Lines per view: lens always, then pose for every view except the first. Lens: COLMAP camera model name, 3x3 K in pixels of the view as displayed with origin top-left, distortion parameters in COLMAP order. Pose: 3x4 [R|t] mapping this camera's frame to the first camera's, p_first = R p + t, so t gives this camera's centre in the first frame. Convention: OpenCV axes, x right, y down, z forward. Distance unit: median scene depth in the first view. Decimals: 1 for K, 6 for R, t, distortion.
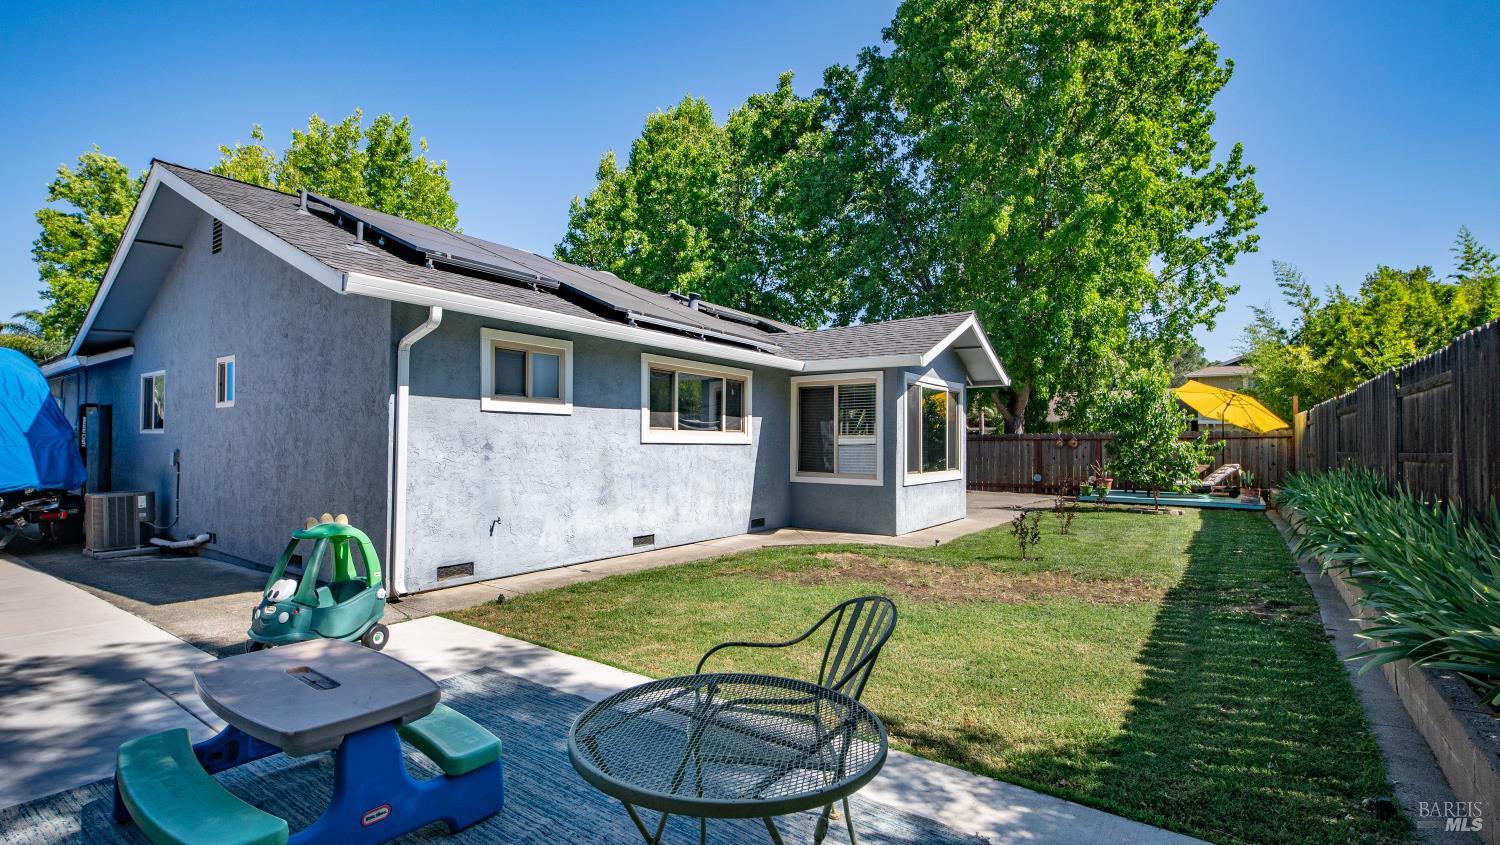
lens RADIAL K [[673.7, 0, 746.0], [0, 673.7, 431.0], [0, 0, 1]] dist [0.004509, -0.000314]
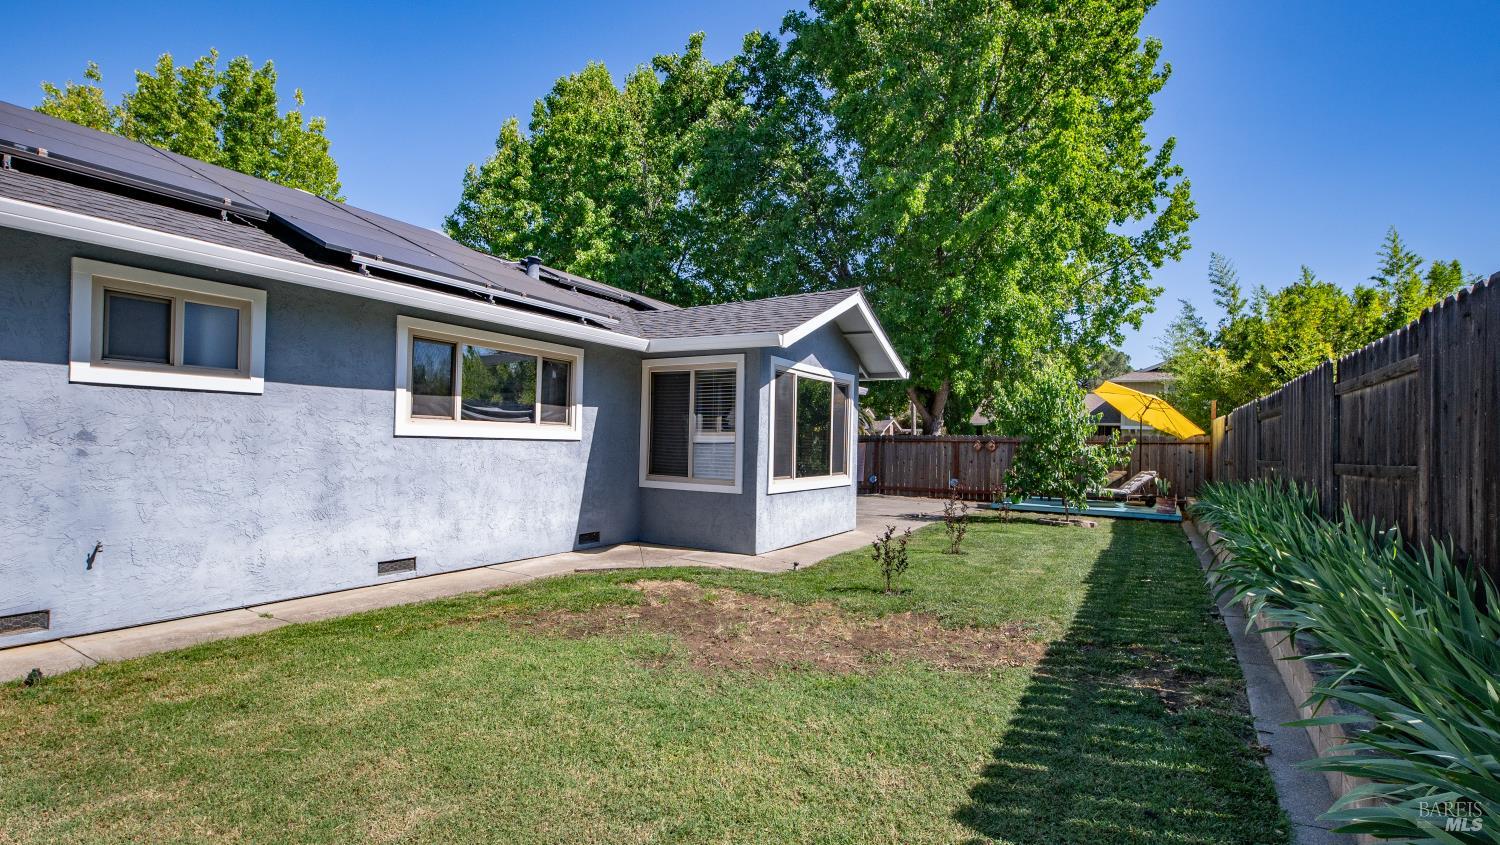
lens RADIAL K [[673.0, 0, 747.8], [0, 673.0, 438.5], [0, 0, 1]] dist [0.009549, -0.007185]
pose [[0.996570, 0.016854, 0.081017, 0.167902], [-0.017944, 0.999758, 0.012748, 0.003993], [-0.080783, -0.014158, 0.996631, 0.213858]]
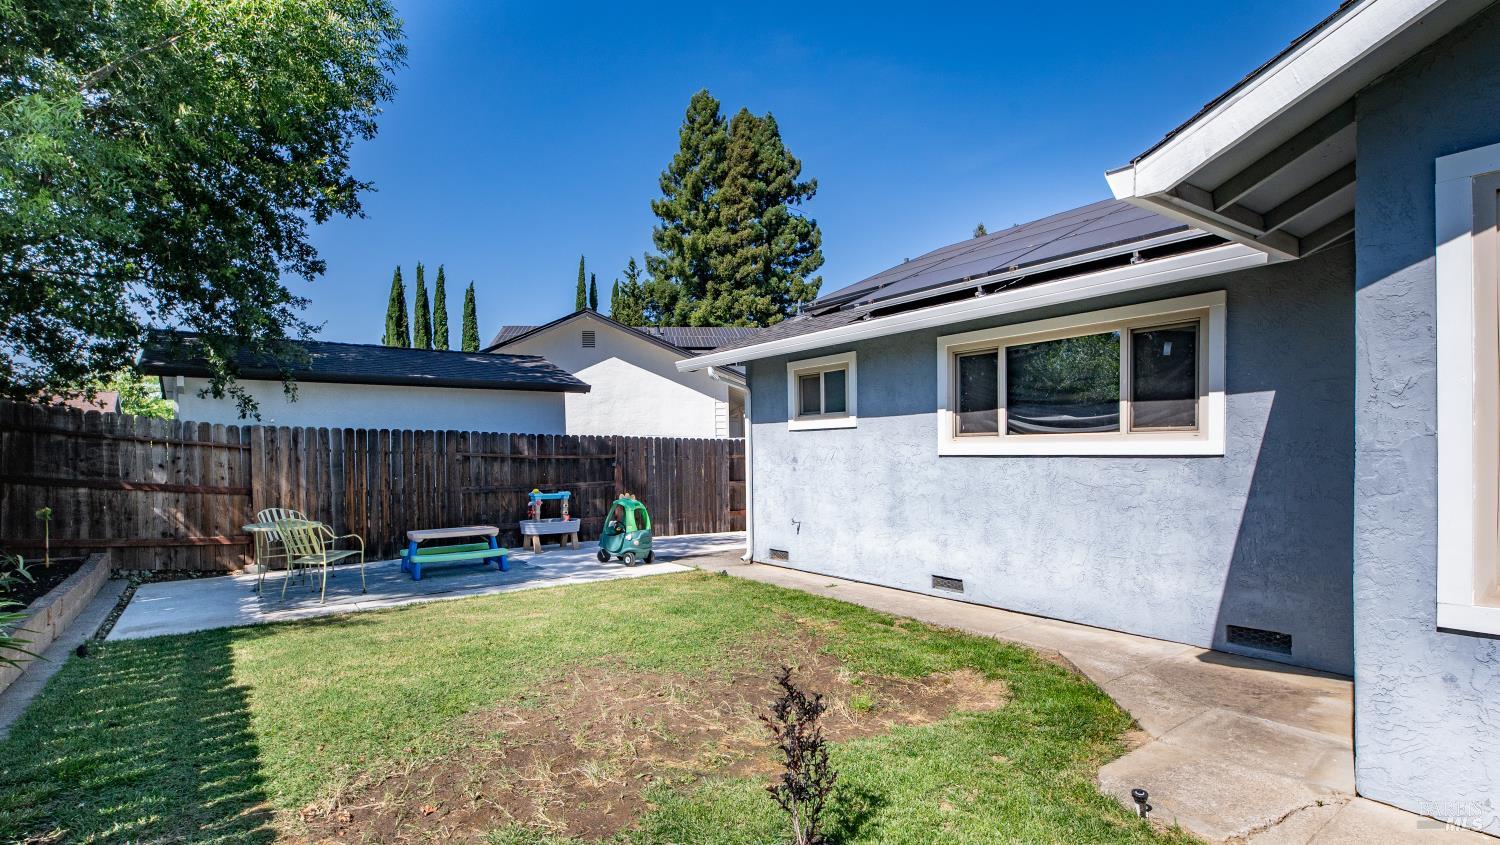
lens RADIAL K [[710.3, 0, 737.7], [0, 710.3, 474.5], [0, 0, 1]] dist [0.001462, -0.000026]
pose [[-0.306458, 0.030051, -0.951410, 0.659351], [0.029258, 0.999327, 0.022140, 0.014023], [0.951434, -0.021051, -0.307131, 0.989277]]
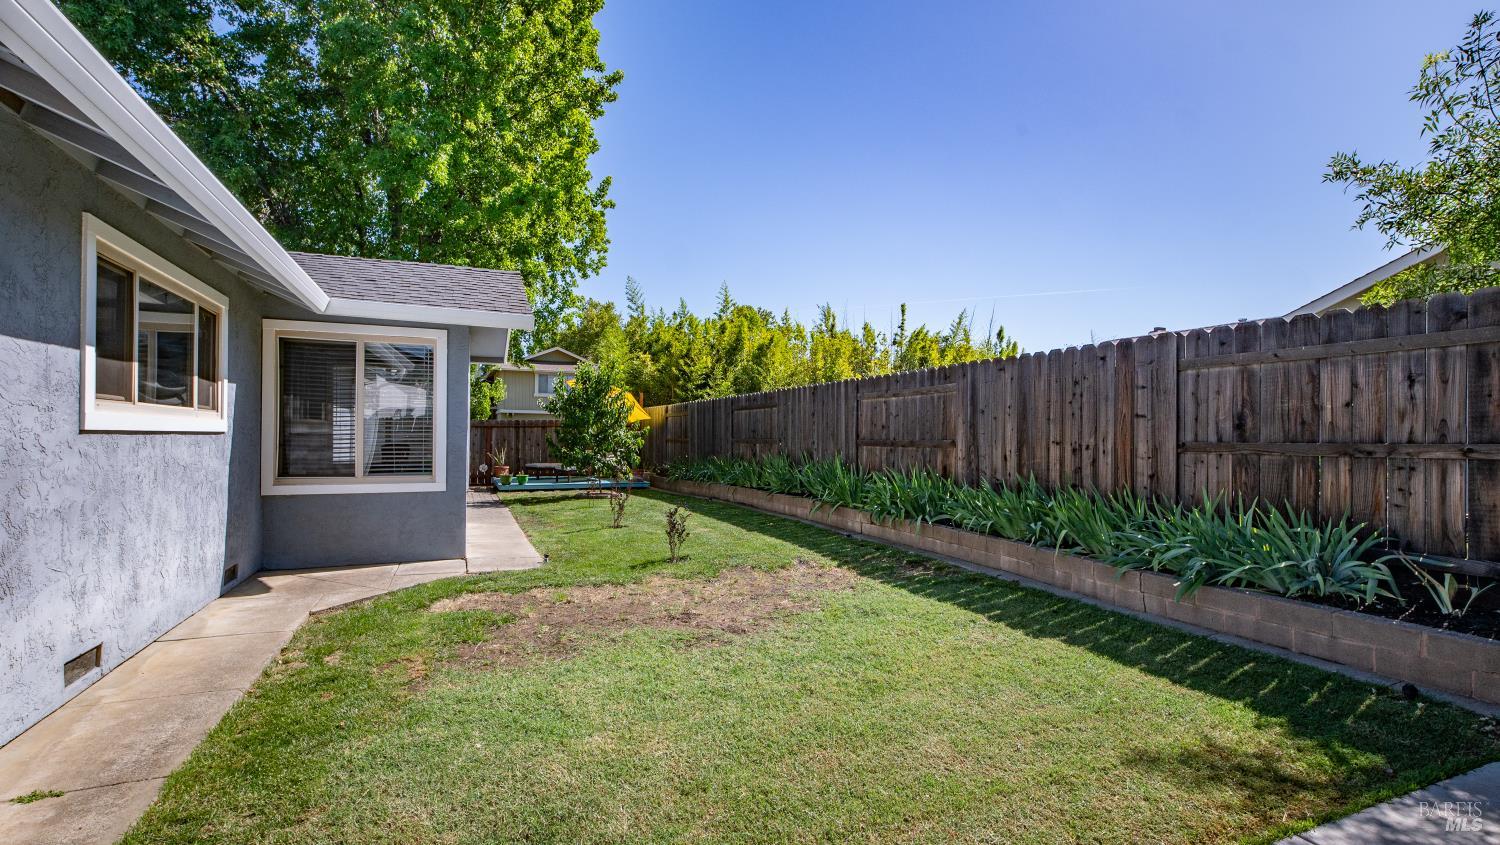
lens RADIAL K [[673.0, 0, 747.8], [0, 673.0, 438.5], [0, 0, 1]] dist [0.009549, -0.007185]
pose [[0.511766, -0.006740, 0.859098, -0.289809], [-0.020836, 0.999578, 0.020254, 0.005375], [-0.858872, -0.028266, 0.511409, 0.419769]]
